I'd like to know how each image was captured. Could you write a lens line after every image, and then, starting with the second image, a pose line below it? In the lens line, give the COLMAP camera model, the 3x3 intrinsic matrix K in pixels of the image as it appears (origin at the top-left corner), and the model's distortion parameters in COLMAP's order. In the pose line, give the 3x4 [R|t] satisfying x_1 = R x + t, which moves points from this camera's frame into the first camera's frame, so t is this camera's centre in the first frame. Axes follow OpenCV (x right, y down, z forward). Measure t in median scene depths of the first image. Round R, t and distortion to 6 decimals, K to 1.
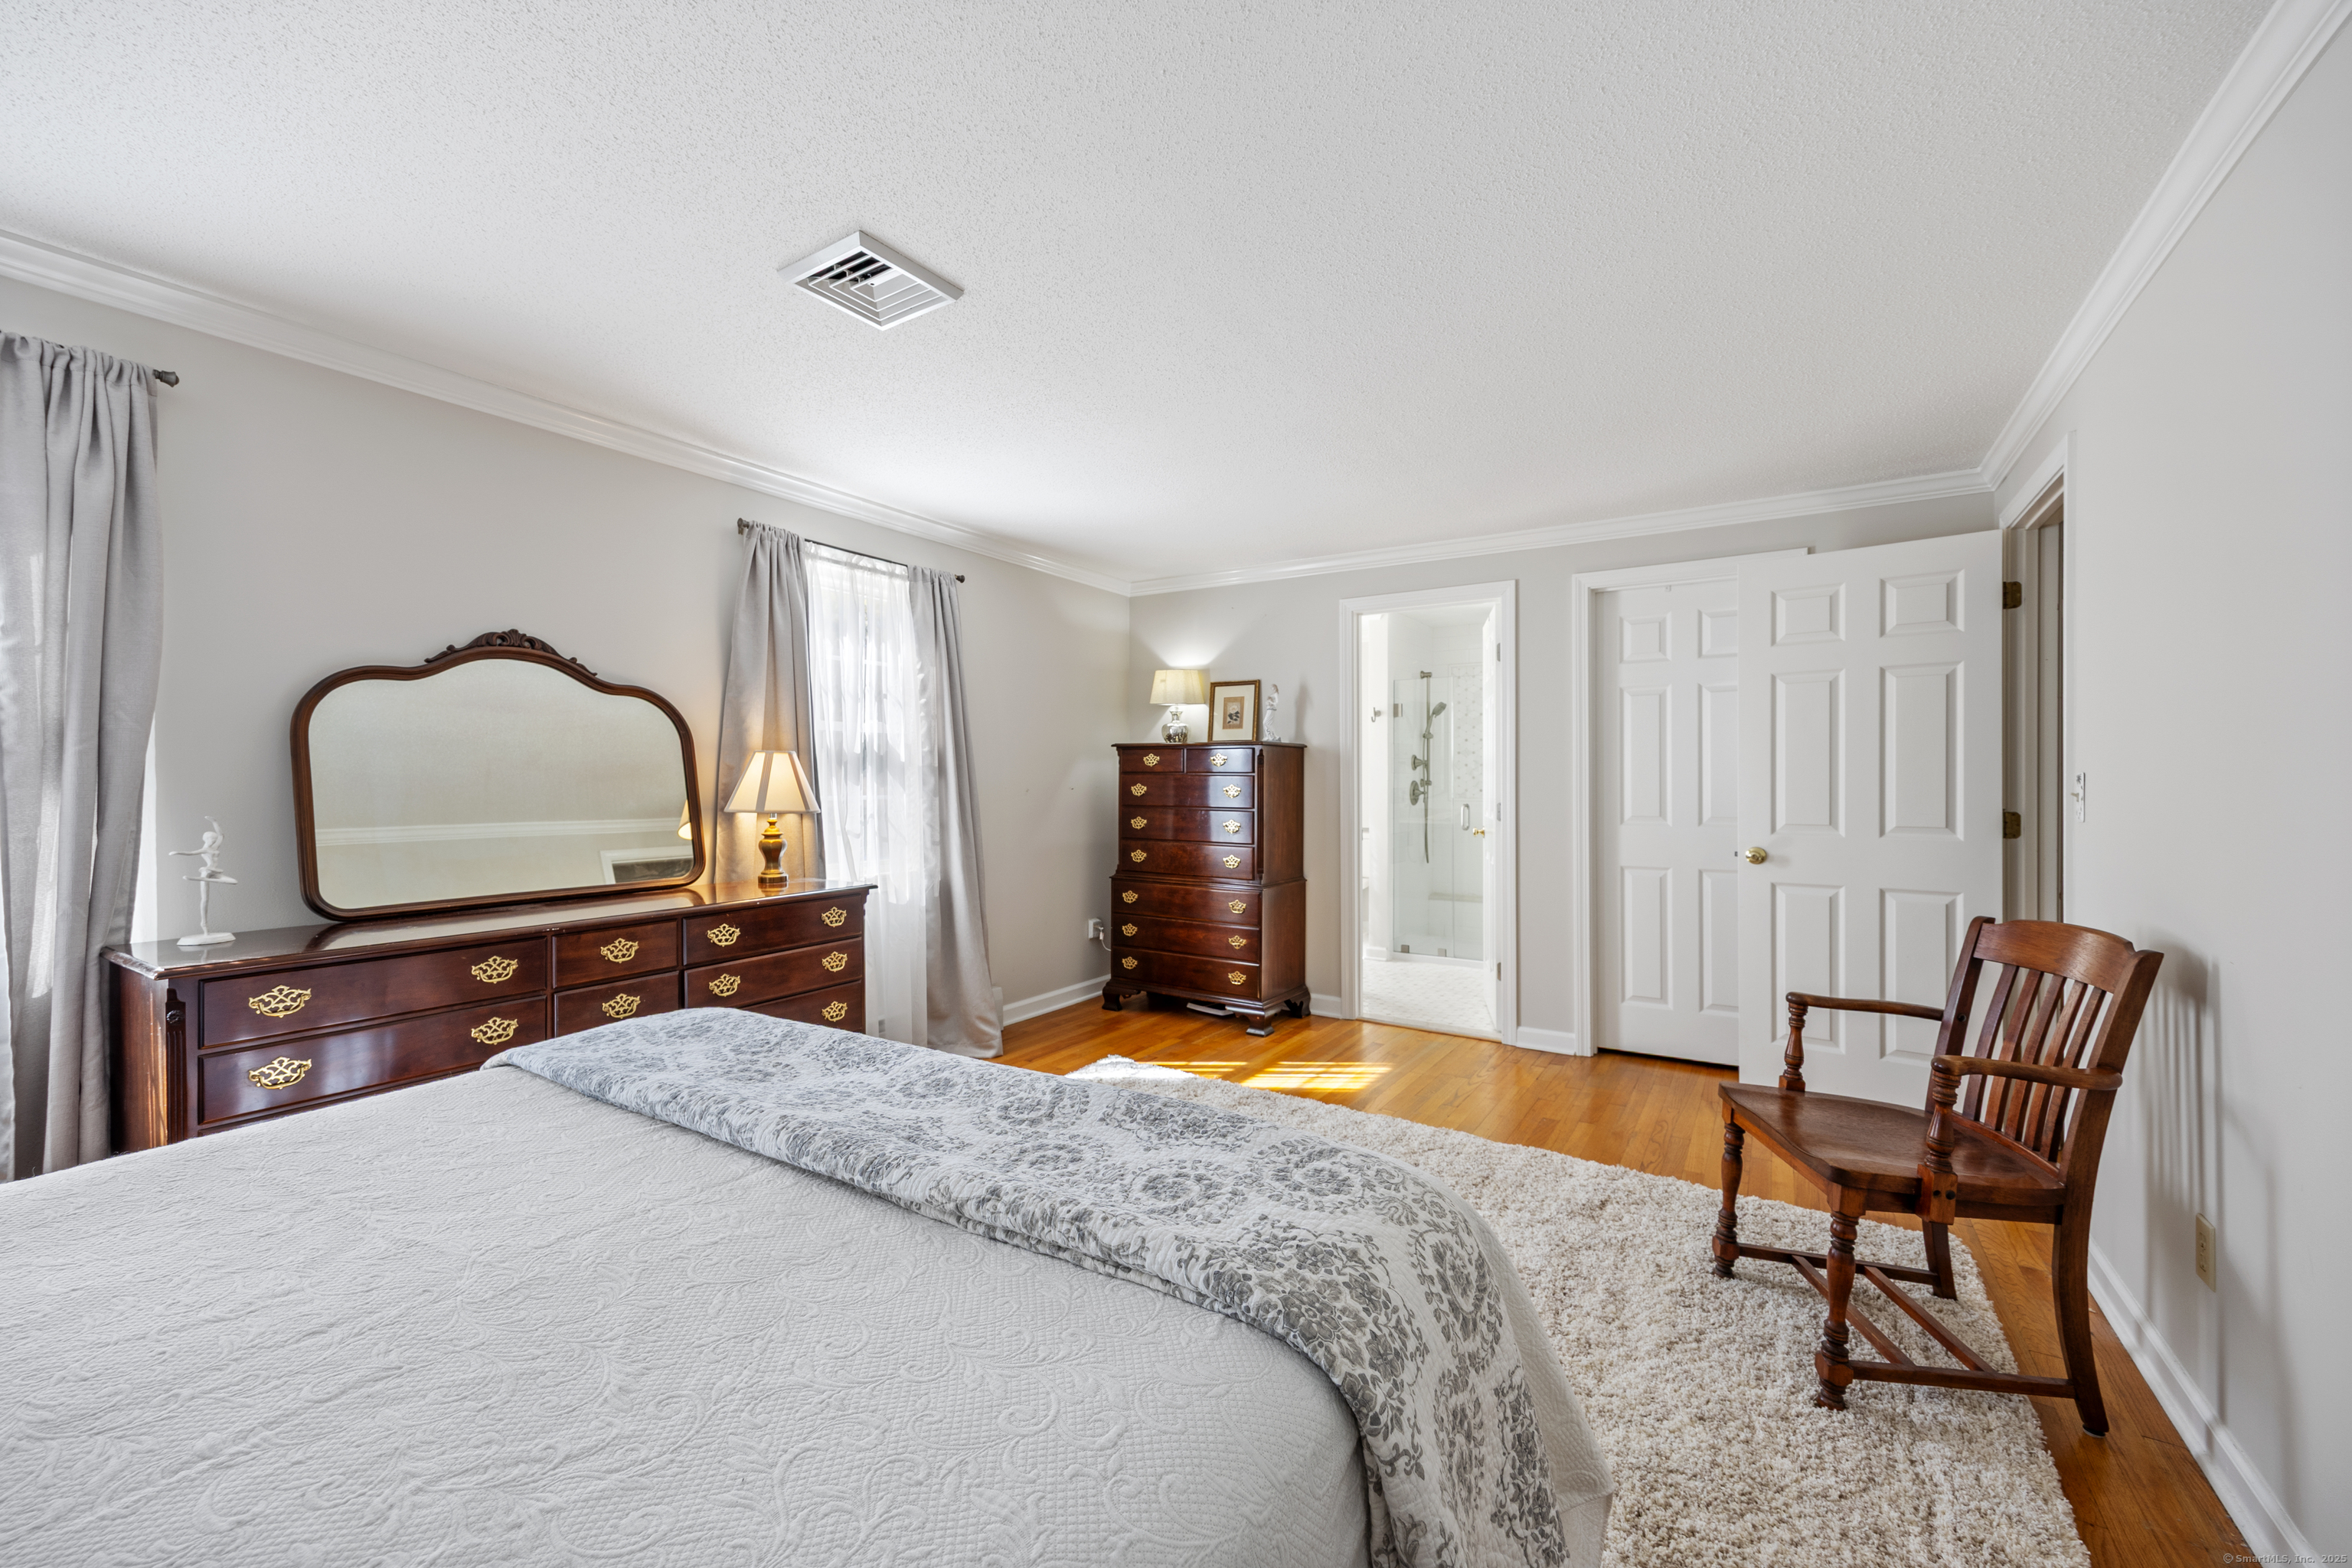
lens RADIAL K [[933.8, 0, 1184.6], [0, 933.8, 773.4], [0, 0, 1]] dist [0.001598, -0.000194]
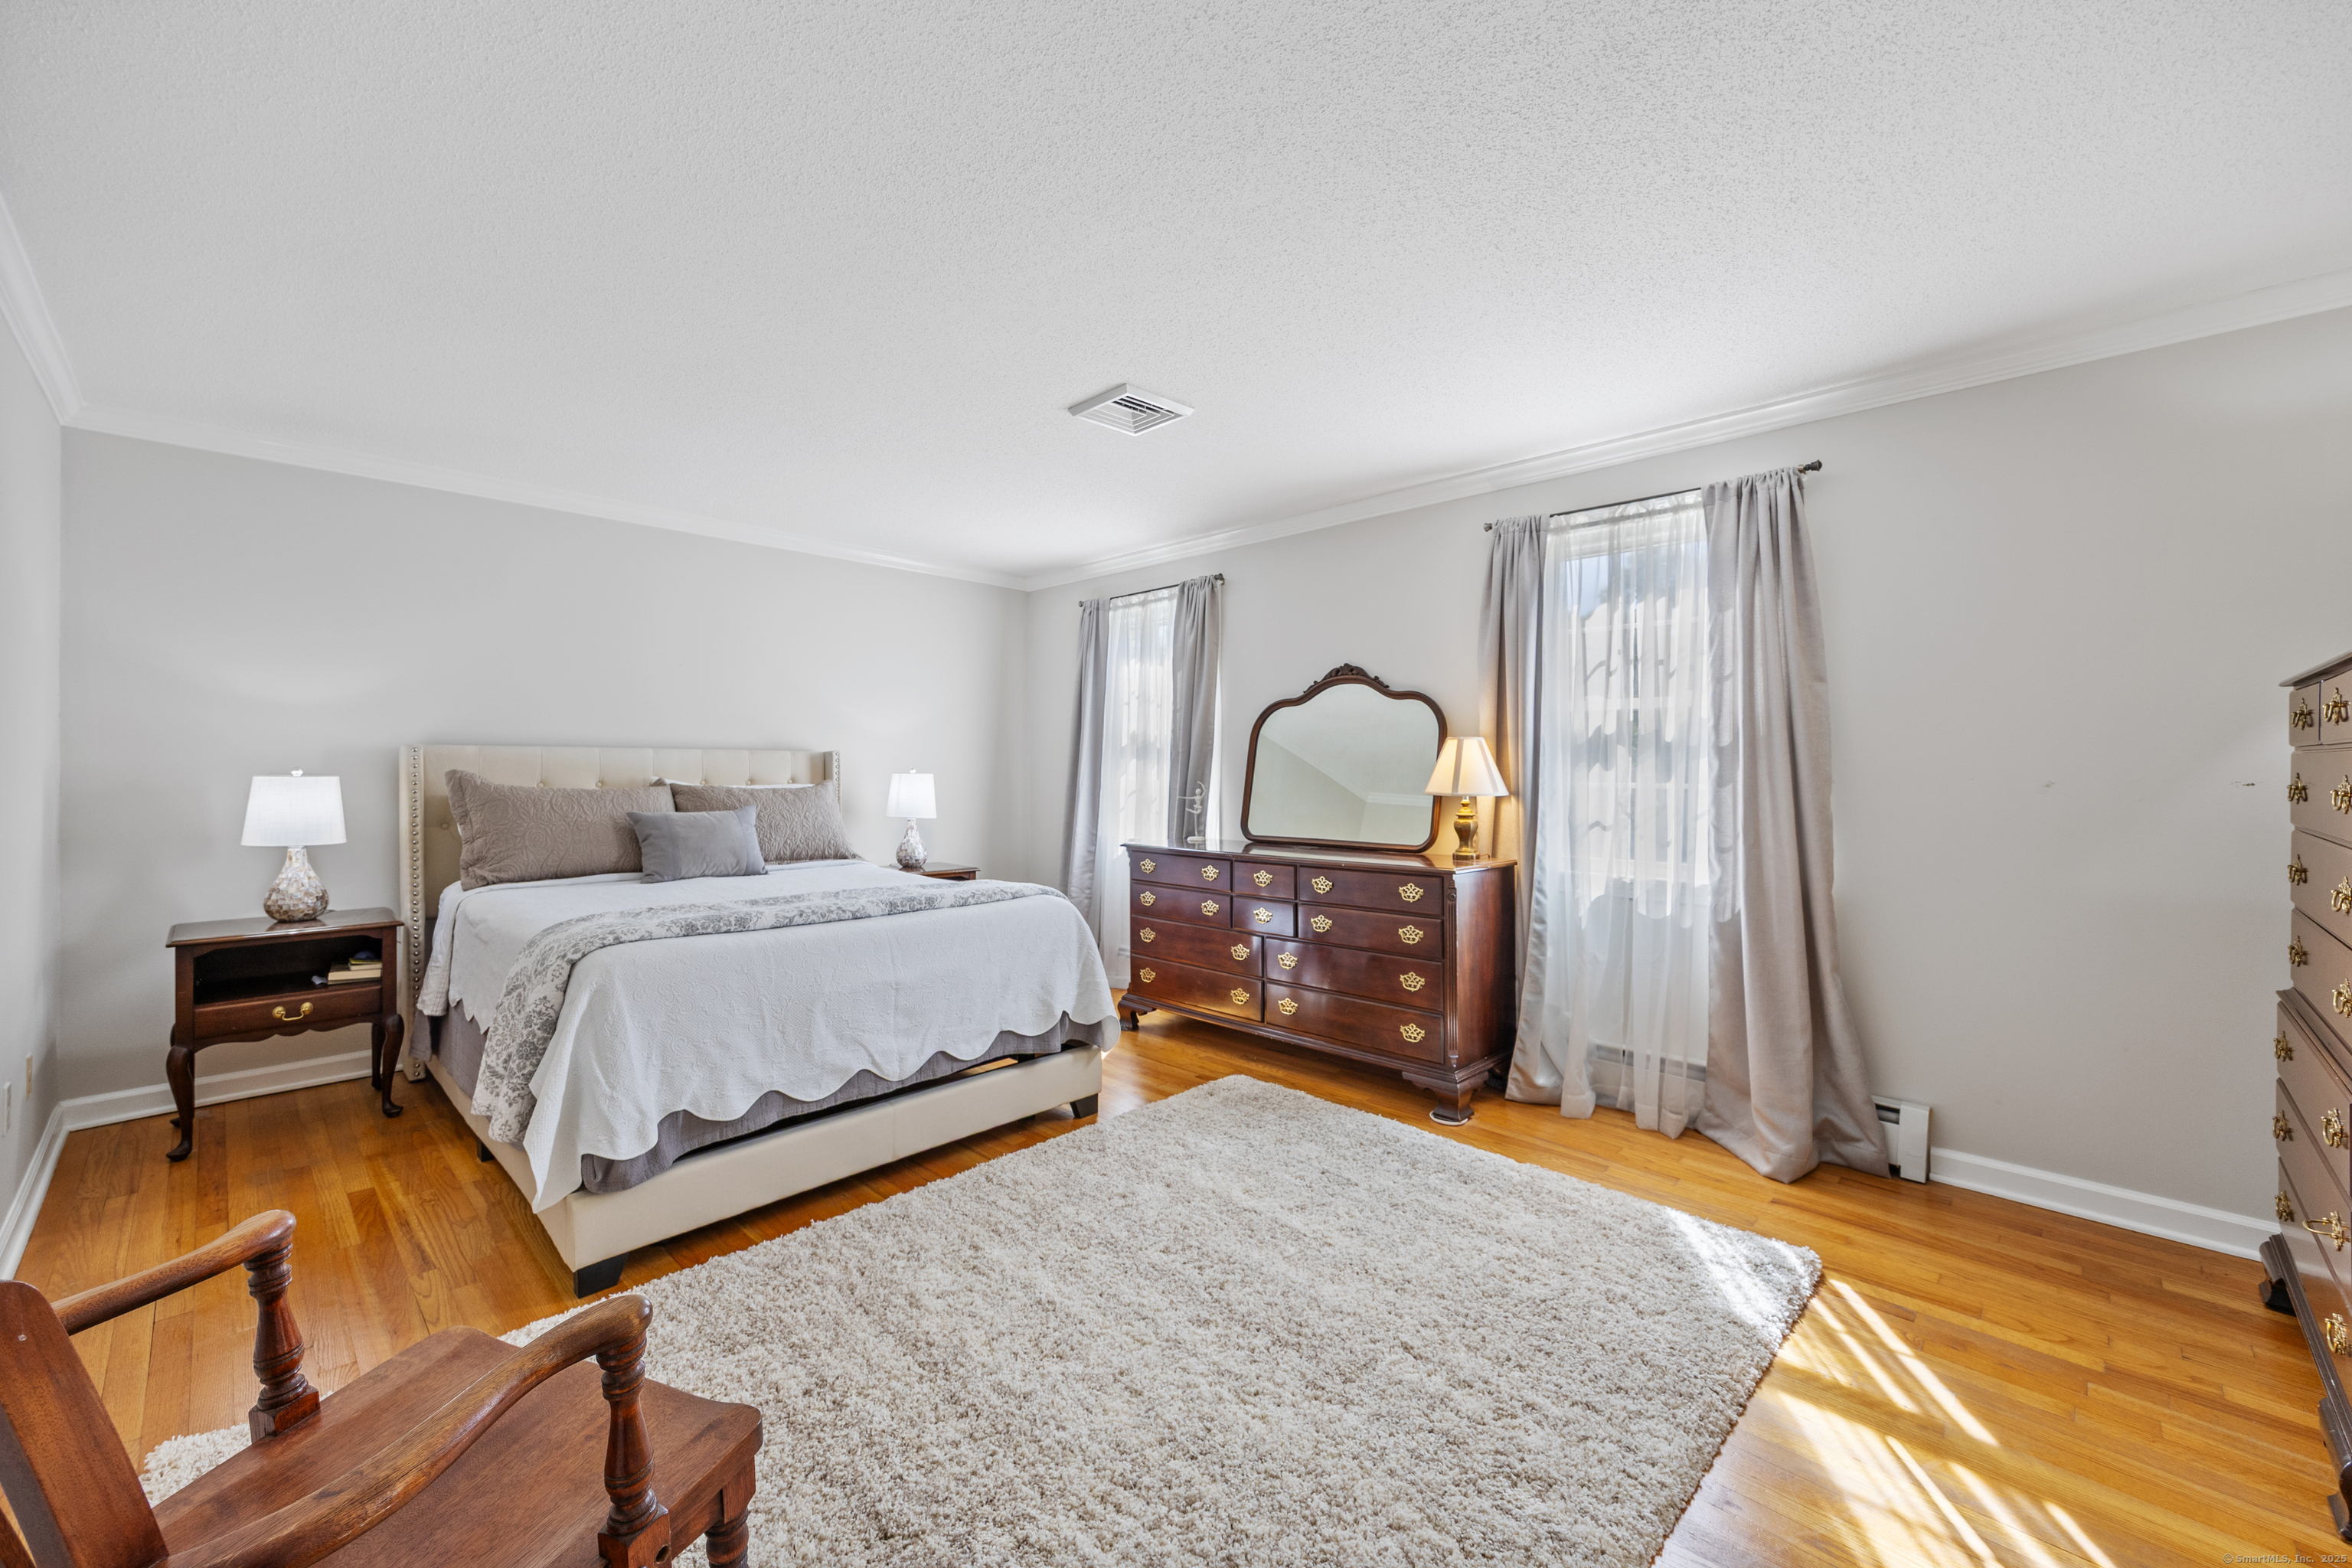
lens RADIAL K [[933.8, 0, 1184.6], [0, 933.8, 773.4], [0, 0, 1]] dist [0.001598, -0.000194]
pose [[-0.215222, -0.004063, -0.976557, 0.614162], [-0.004366, 0.999985, -0.003198, 0.020789], [0.976555, 0.003576, -0.215237, 0.833791]]
